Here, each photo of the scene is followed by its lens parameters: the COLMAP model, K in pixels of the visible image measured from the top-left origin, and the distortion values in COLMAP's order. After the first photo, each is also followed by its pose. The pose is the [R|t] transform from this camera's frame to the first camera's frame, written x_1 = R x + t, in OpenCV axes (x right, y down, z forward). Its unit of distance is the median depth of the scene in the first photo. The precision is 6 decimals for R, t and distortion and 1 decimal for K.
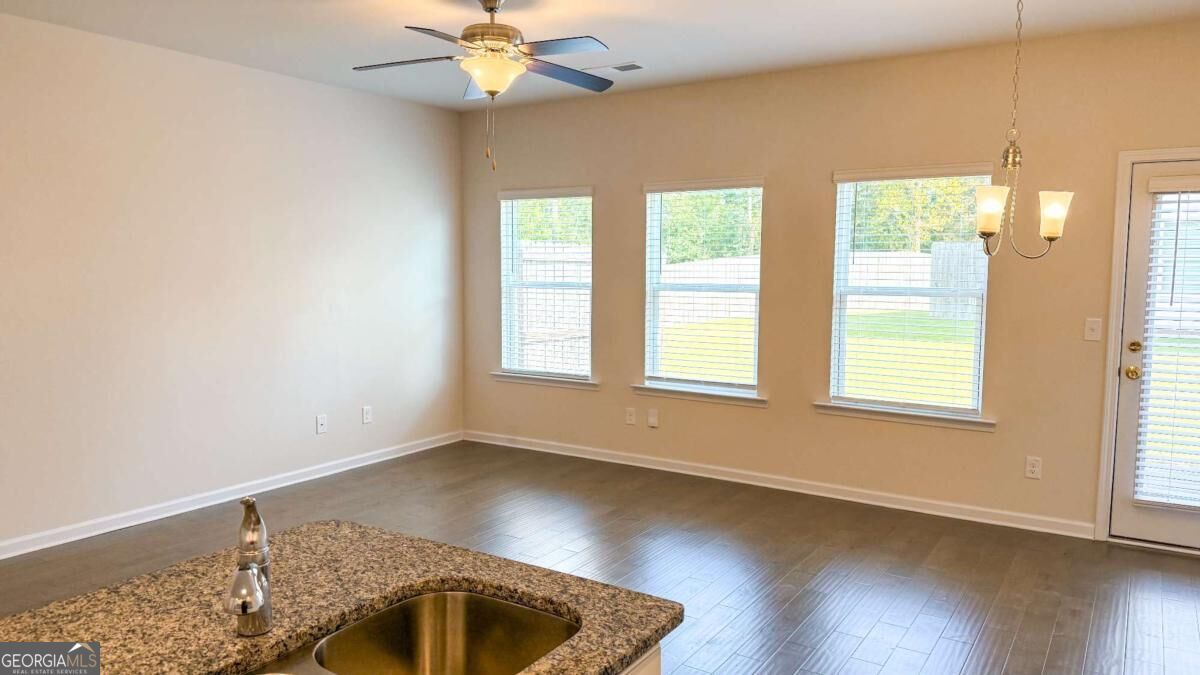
lens RADIAL K [[824.7, 0, 605.9], [0, 824.7, 337.4], [0, 0, 1]] dist [0.047978, -0.052054]
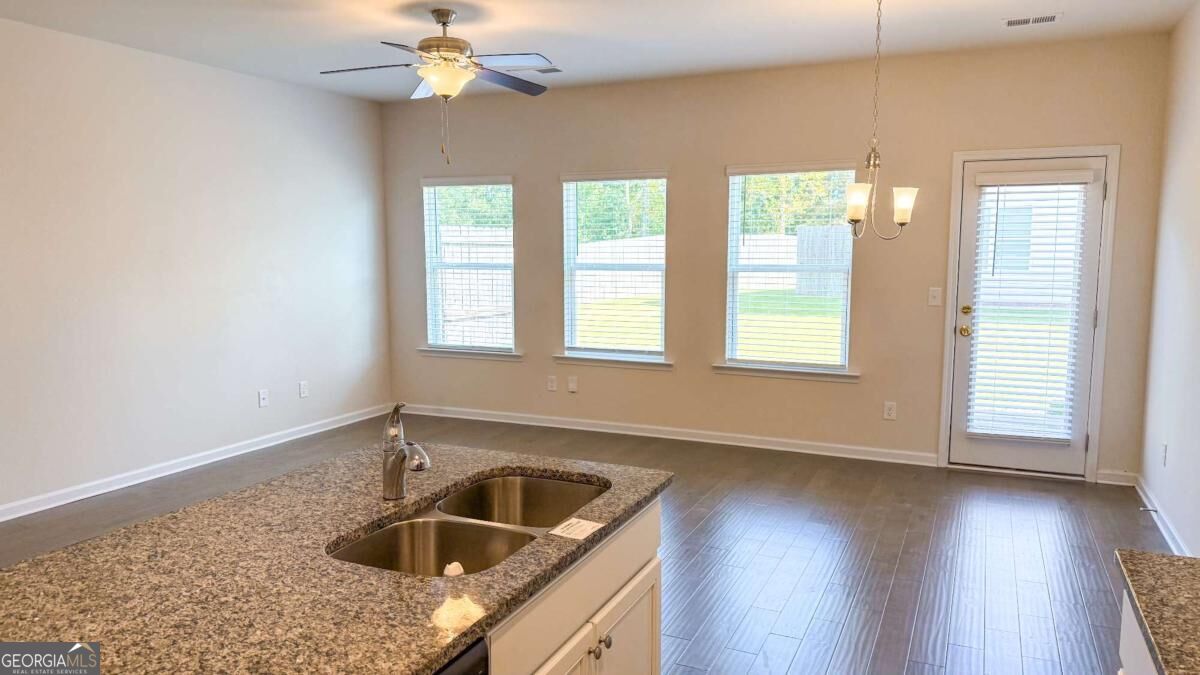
lens RADIAL K [[818.3, 0, 603.9], [0, 818.3, 342.2], [0, 0, 1]] dist [0.095037, -0.122129]
pose [[0.989523, -0.022959, 0.142535, -0.075359], [0.019058, 0.999407, 0.028670, 0.012987], [-0.143109, -0.025654, 0.989374, -0.142820]]
